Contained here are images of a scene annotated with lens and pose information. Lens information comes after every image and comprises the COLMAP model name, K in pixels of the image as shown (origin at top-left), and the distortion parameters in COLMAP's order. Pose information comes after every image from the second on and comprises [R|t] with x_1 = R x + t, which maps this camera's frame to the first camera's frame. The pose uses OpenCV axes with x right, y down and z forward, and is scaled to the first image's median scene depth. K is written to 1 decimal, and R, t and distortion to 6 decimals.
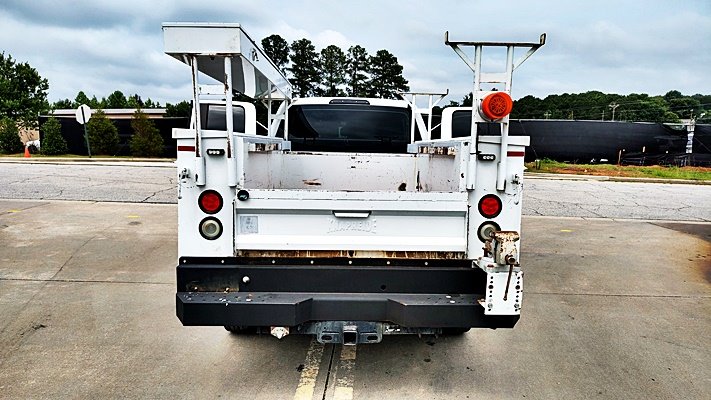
lens RADIAL K [[490.8, 0, 360.5], [0, 490.8, 199.2], [0, 0, 1]] dist [0.048928, -0.059788]
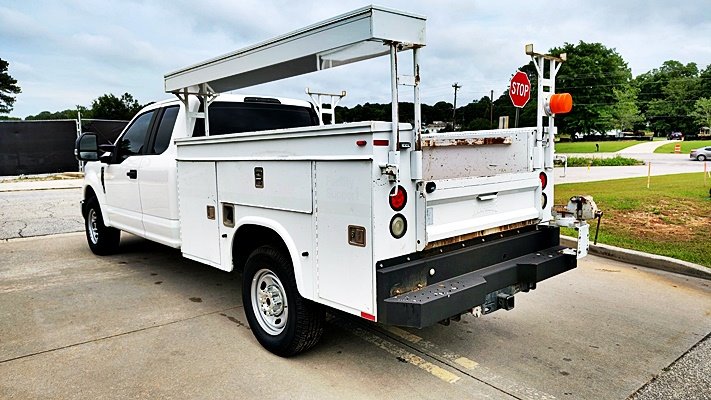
lens RADIAL K [[489.5, 0, 355.5], [0, 489.5, 200.0], [0, 0, 1]] dist [0.046031, -0.060845]
pose [[0.760877, -0.101956, 0.640836, -0.947867], [0.109254, 0.993609, 0.028362, -0.026055], [-0.639632, 0.048434, 0.767154, 0.320105]]
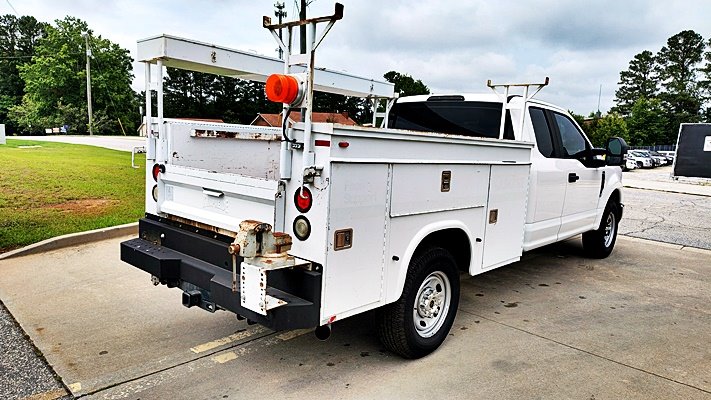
lens RADIAL K [[490.8, 0, 360.5], [0, 490.8, 199.2], [0, 0, 1]] dist [0.048928, -0.059788]
pose [[0.726203, 0.103408, -0.679659, 0.958478], [-0.117325, 0.992761, 0.025685, -0.022400], [0.677395, 0.061088, 0.733078, 0.399416]]
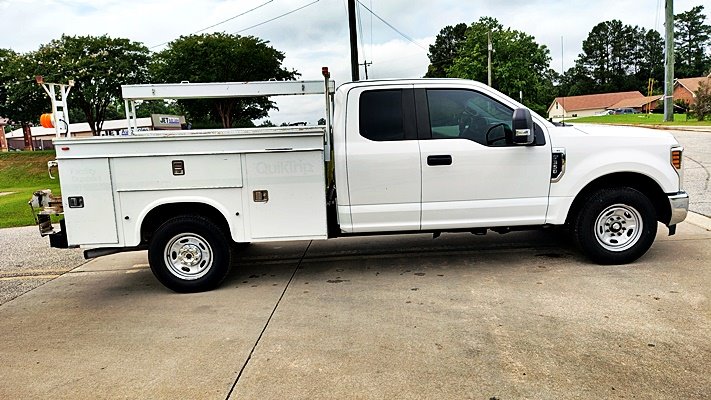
lens RADIAL K [[489.5, 0, 355.5], [0, 489.5, 200.0], [0, 0, 1]] dist [0.046031, -0.060845]
pose [[-0.020143, 0.149717, -0.988524, 1.894132], [-0.070729, 0.986034, 0.150781, -0.235751], [0.997292, 0.072954, -0.009272, 1.972390]]
